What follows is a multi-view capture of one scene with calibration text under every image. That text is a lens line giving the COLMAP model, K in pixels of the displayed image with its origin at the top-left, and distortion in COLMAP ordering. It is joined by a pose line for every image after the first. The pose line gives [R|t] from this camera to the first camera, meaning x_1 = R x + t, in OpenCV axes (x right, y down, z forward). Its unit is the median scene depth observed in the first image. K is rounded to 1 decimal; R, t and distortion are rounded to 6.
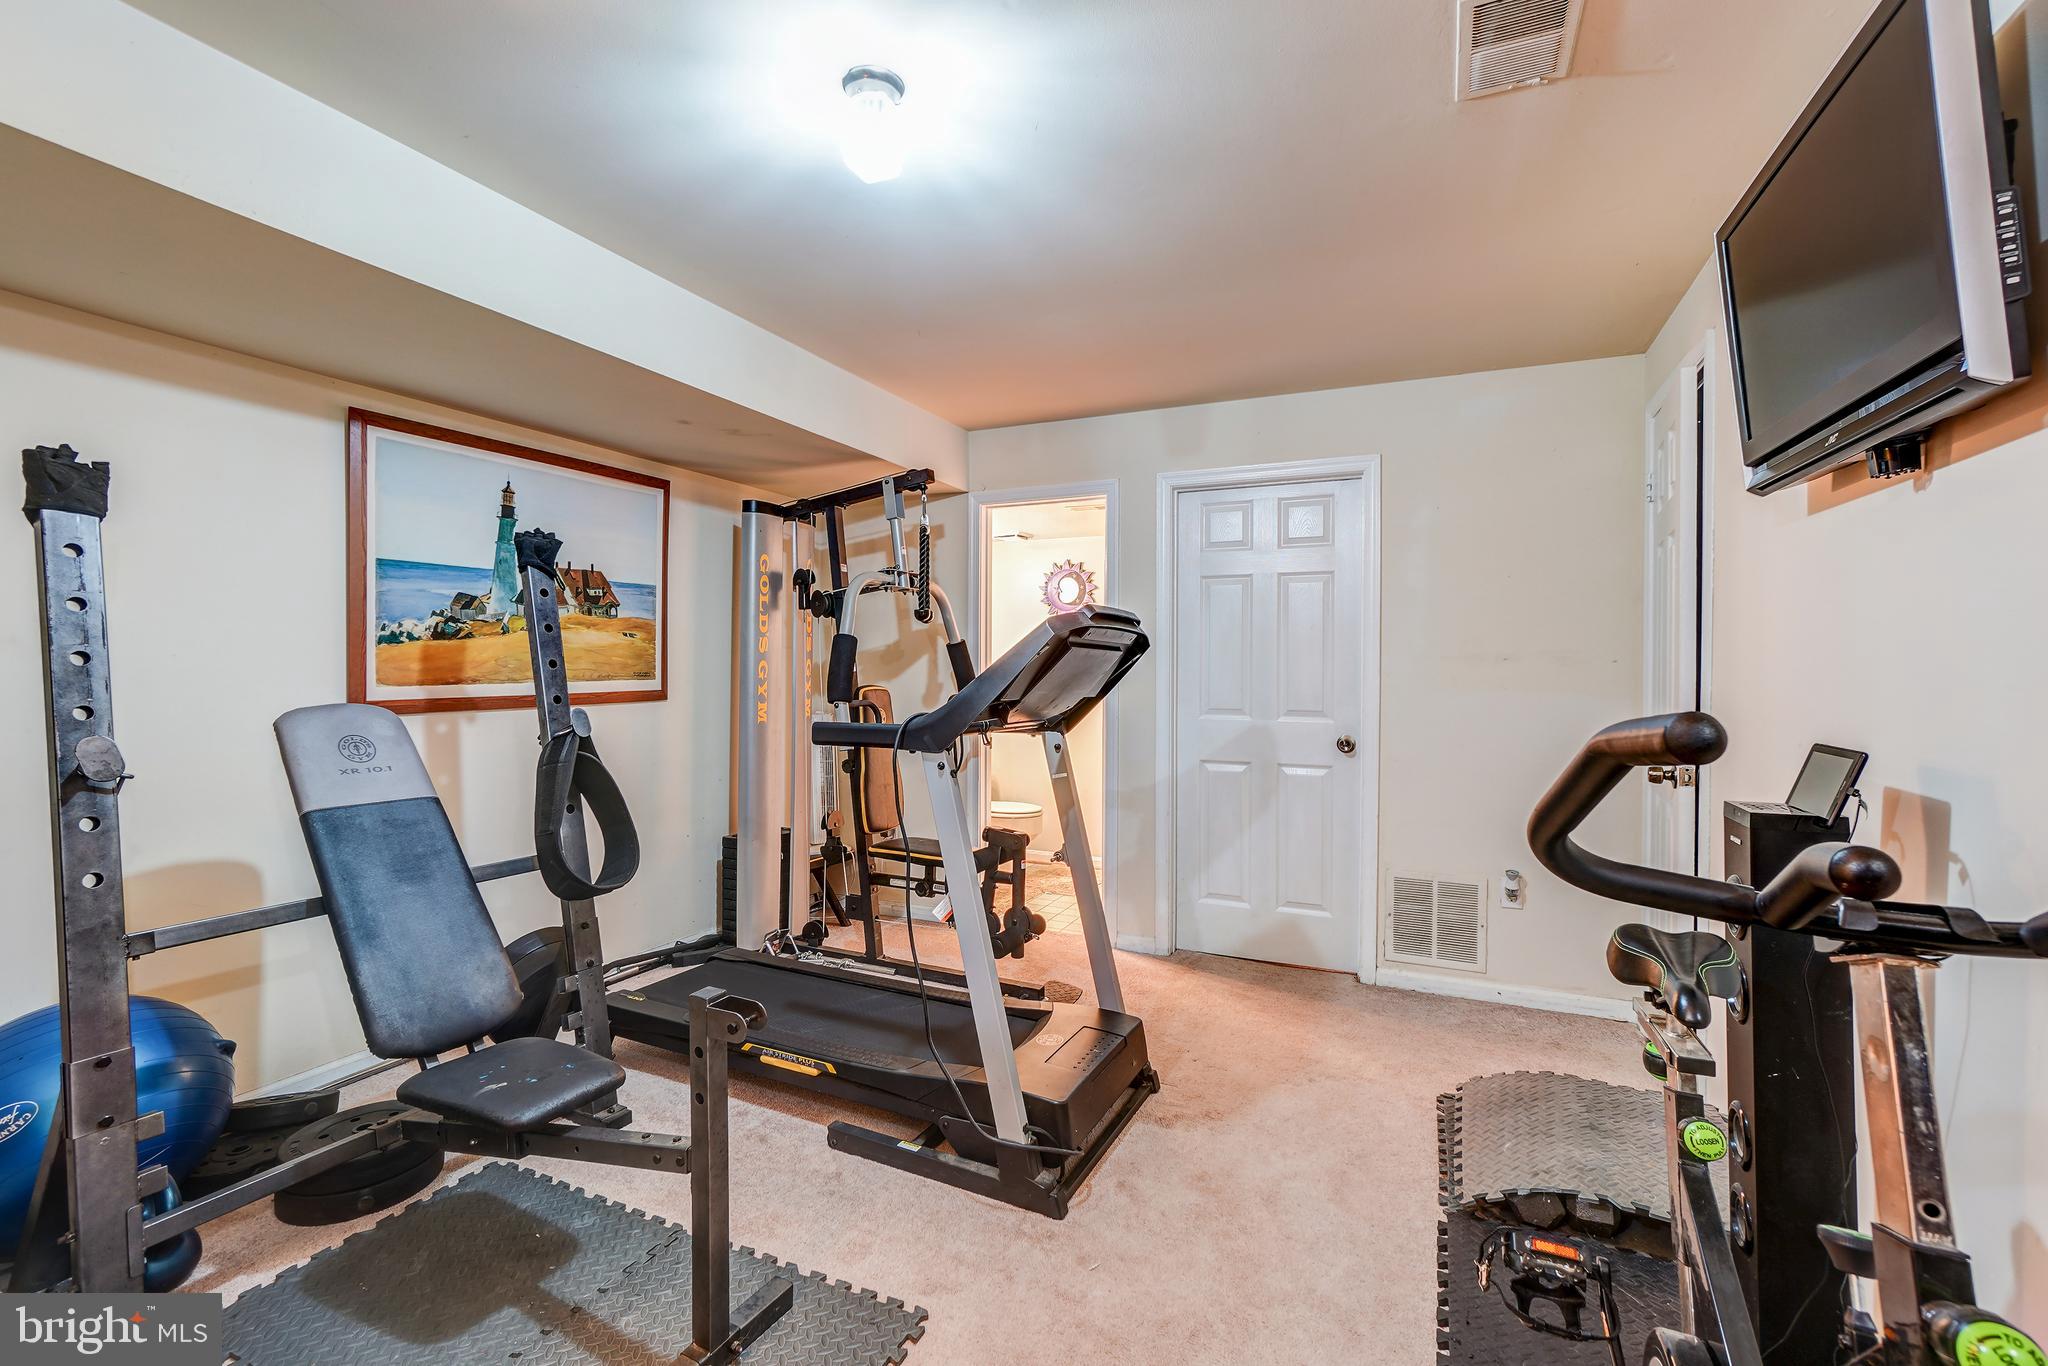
lens RADIAL K [[889.0, 0, 1021.1], [0, 889.0, 671.1], [0, 0, 1]] dist [-0.016172, 0.012542]
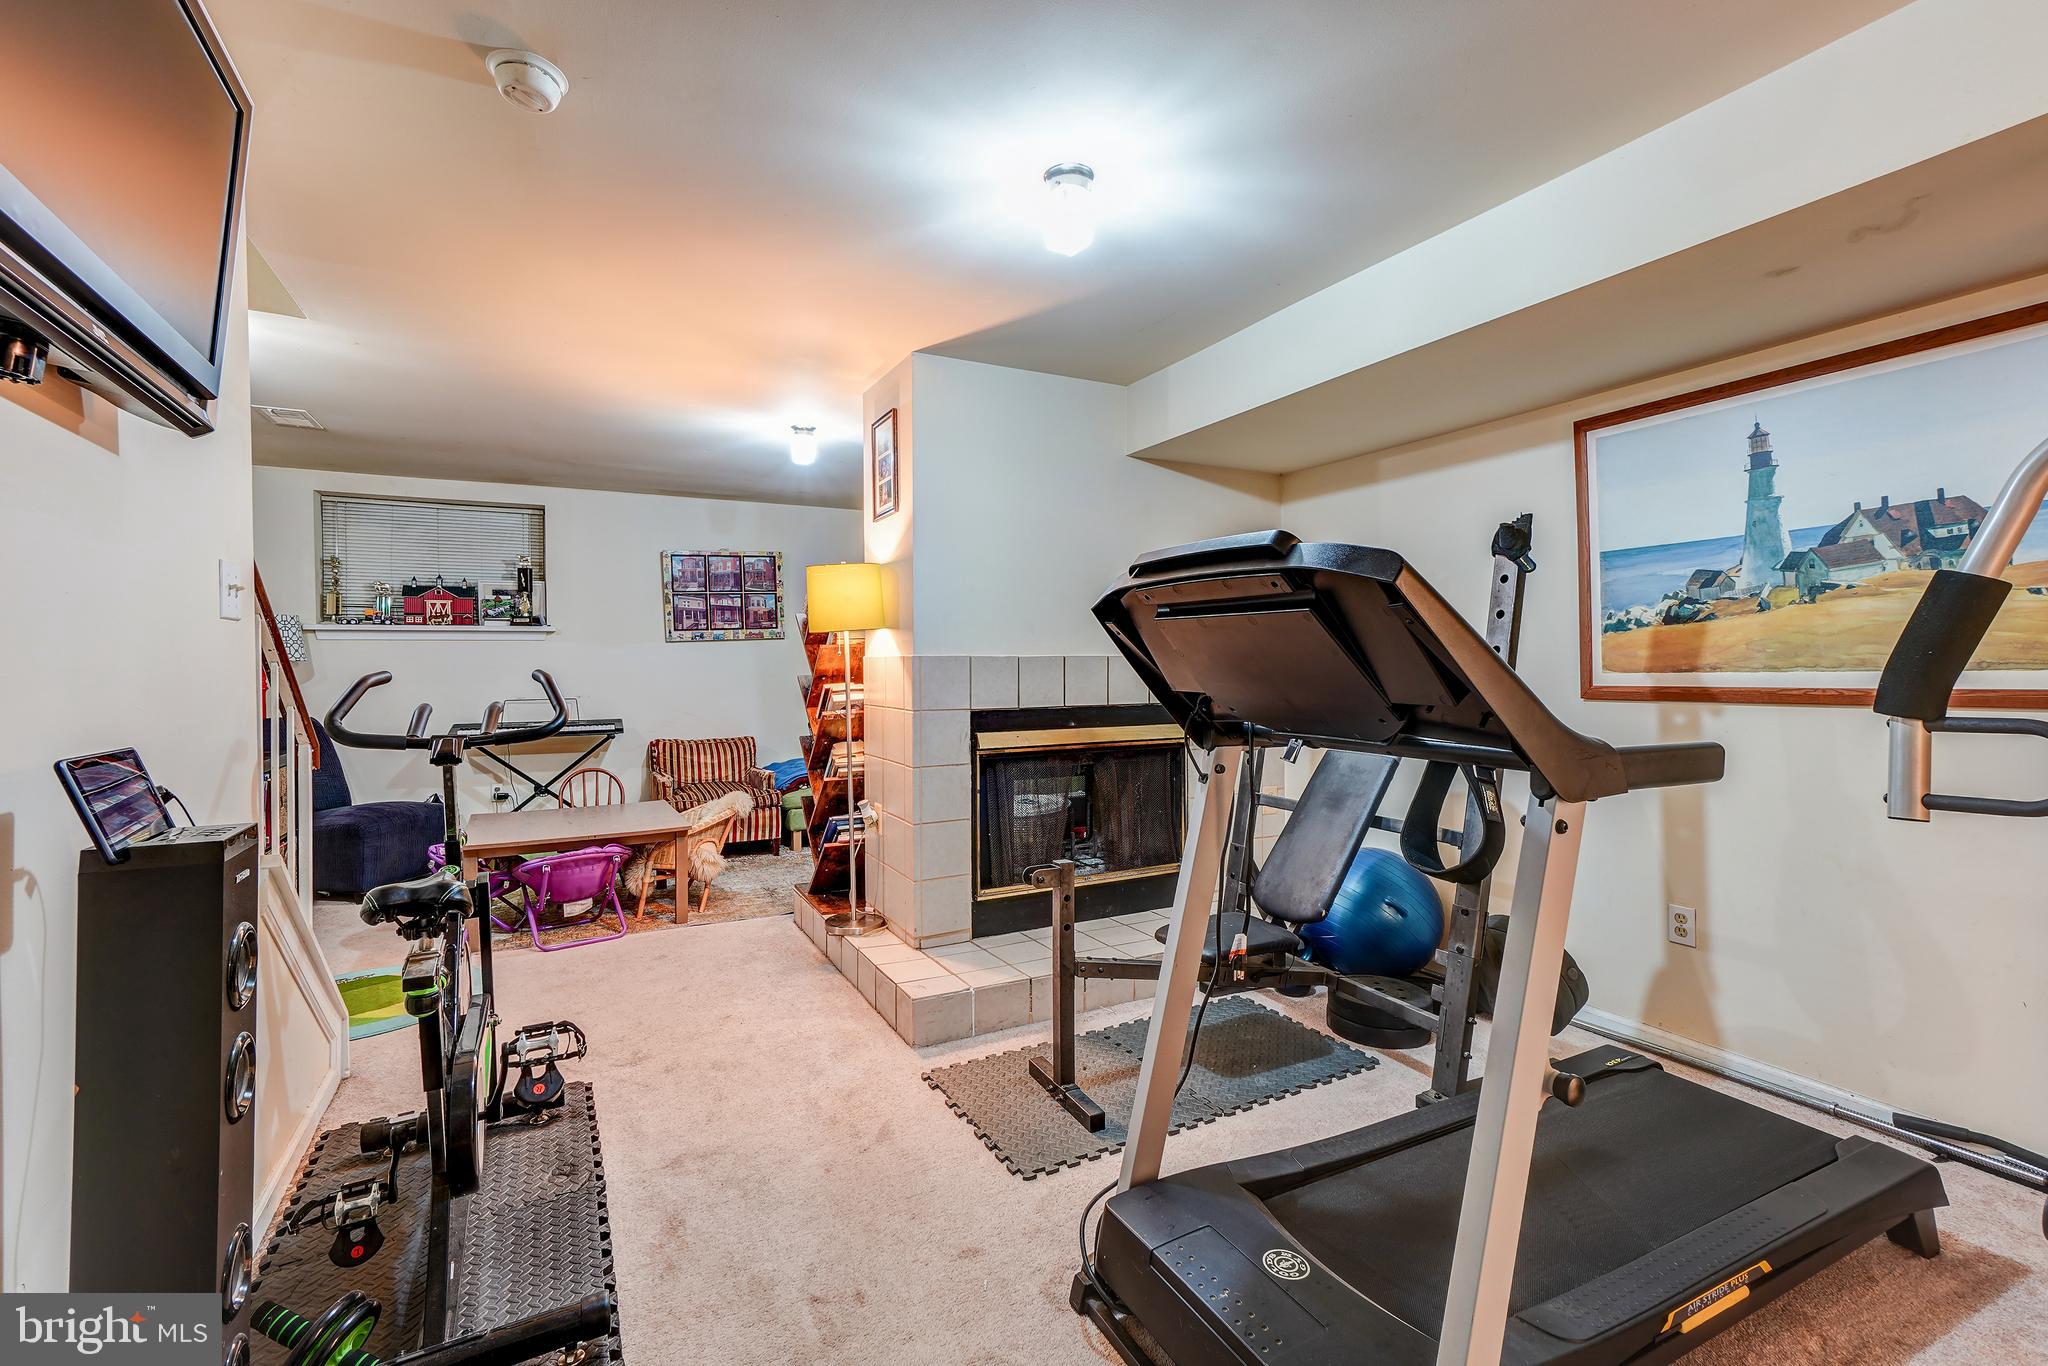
lens RADIAL K [[889.0, 0, 1030.5], [0, 889.0, 677.1], [0, 0, 1]] dist [-0.016172, 0.012542]
pose [[-0.600853, 0.015261, -0.799214, 0.484018], [0.005383, 0.999872, 0.015046, 0.002692], [0.799342, 0.004738, -0.600858, 0.980860]]
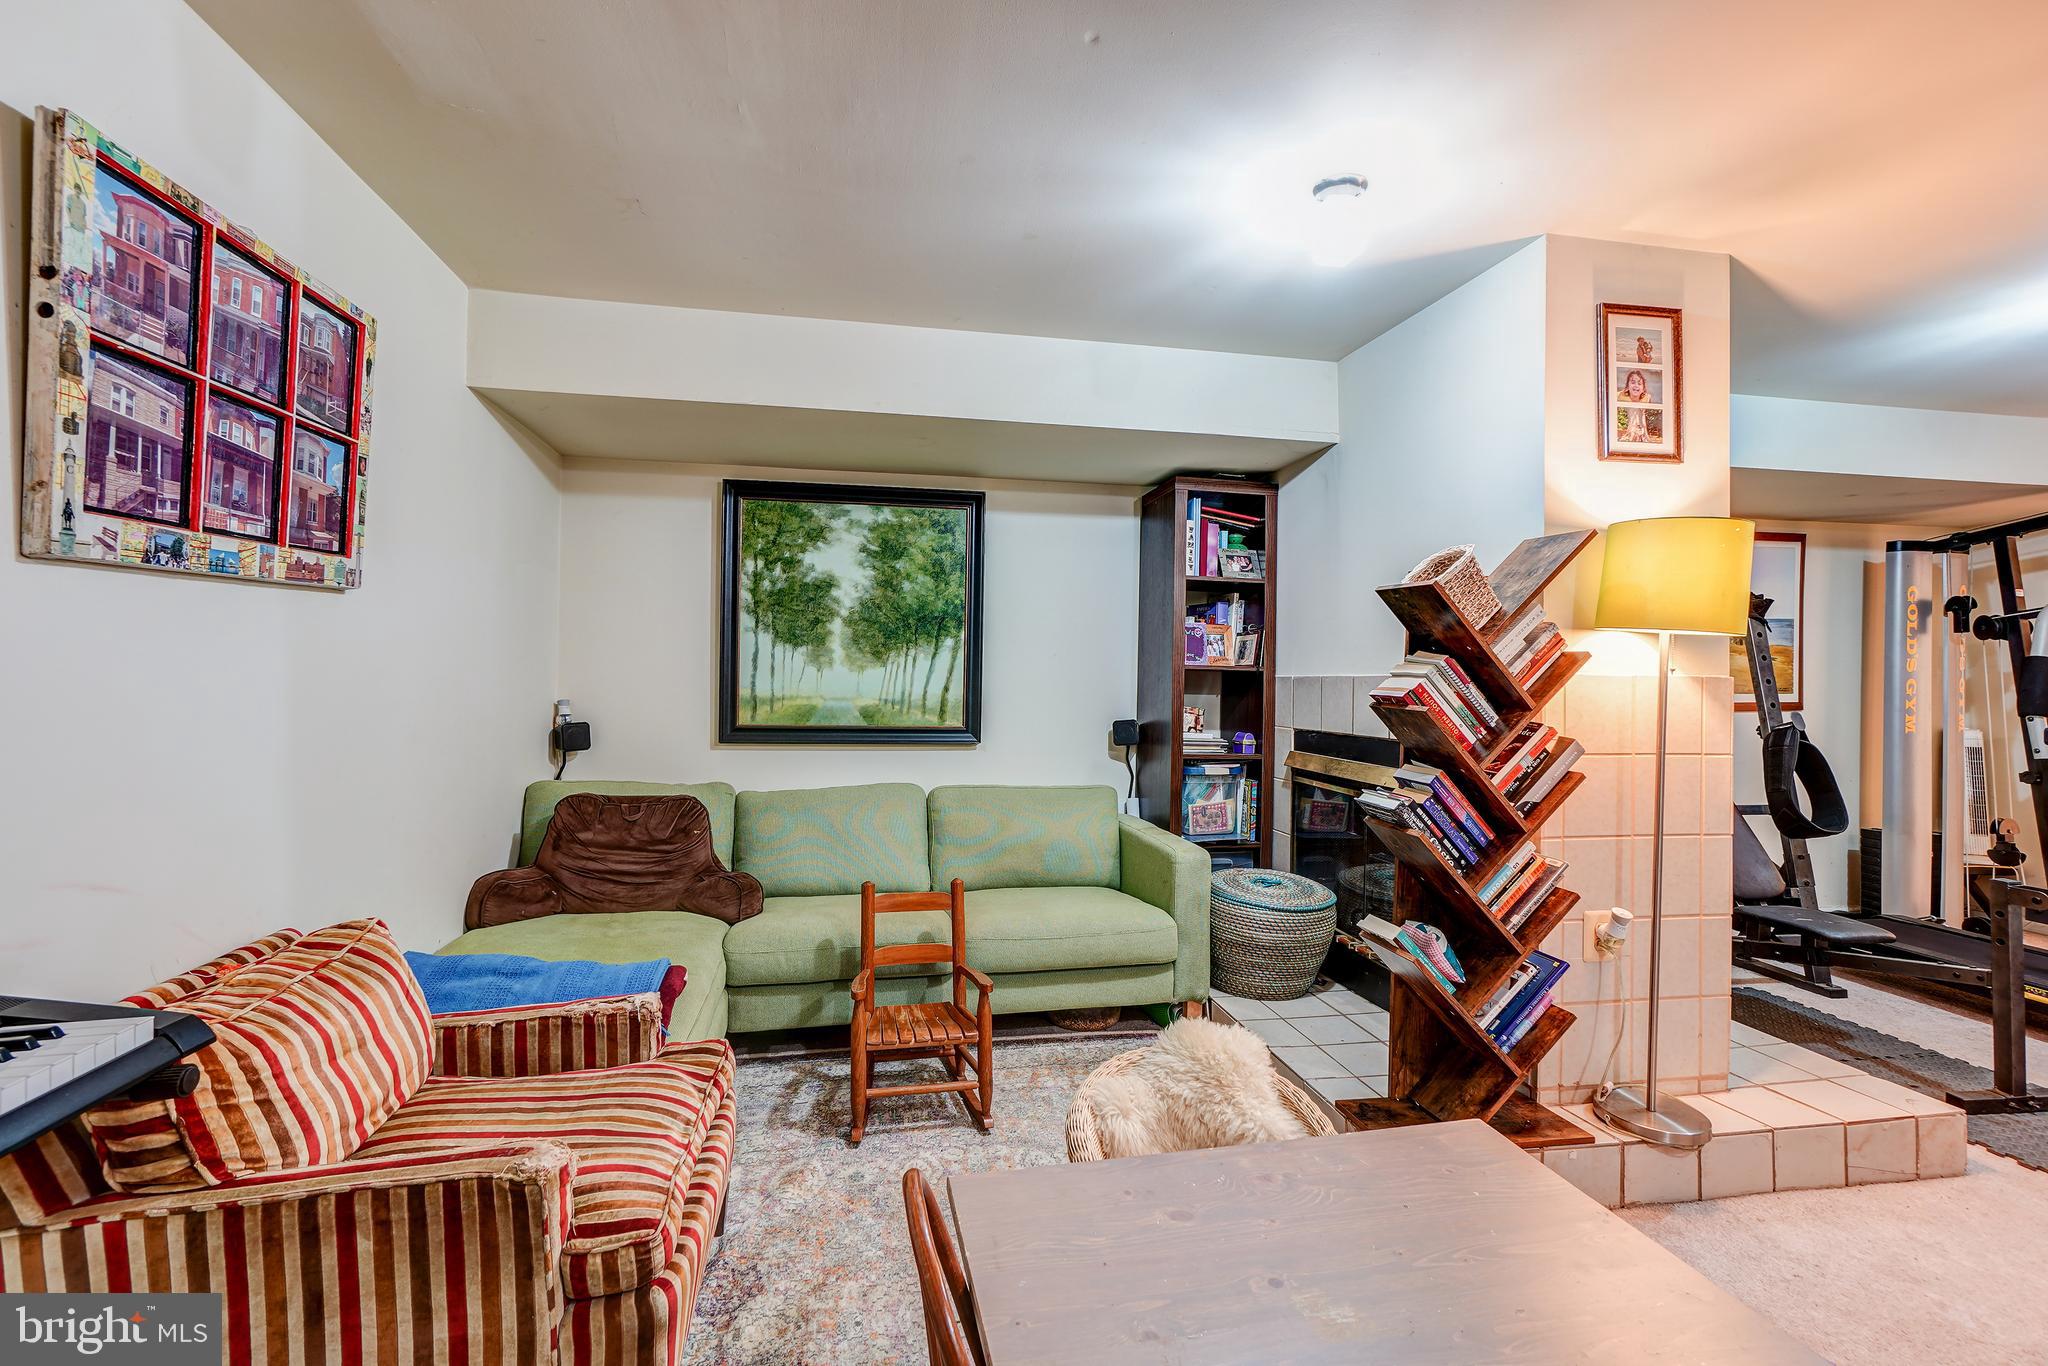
lens RADIAL K [[889.0, 0, 1033.4], [0, 889.0, 674.0], [0, 0, 1]] dist [-0.016172, 0.012542]
pose [[0.577248, -0.007069, -0.816538, -0.014157], [-0.006929, 0.999884, -0.013555, 0.006185], [0.816539, 0.013482, 0.577132, -0.715375]]
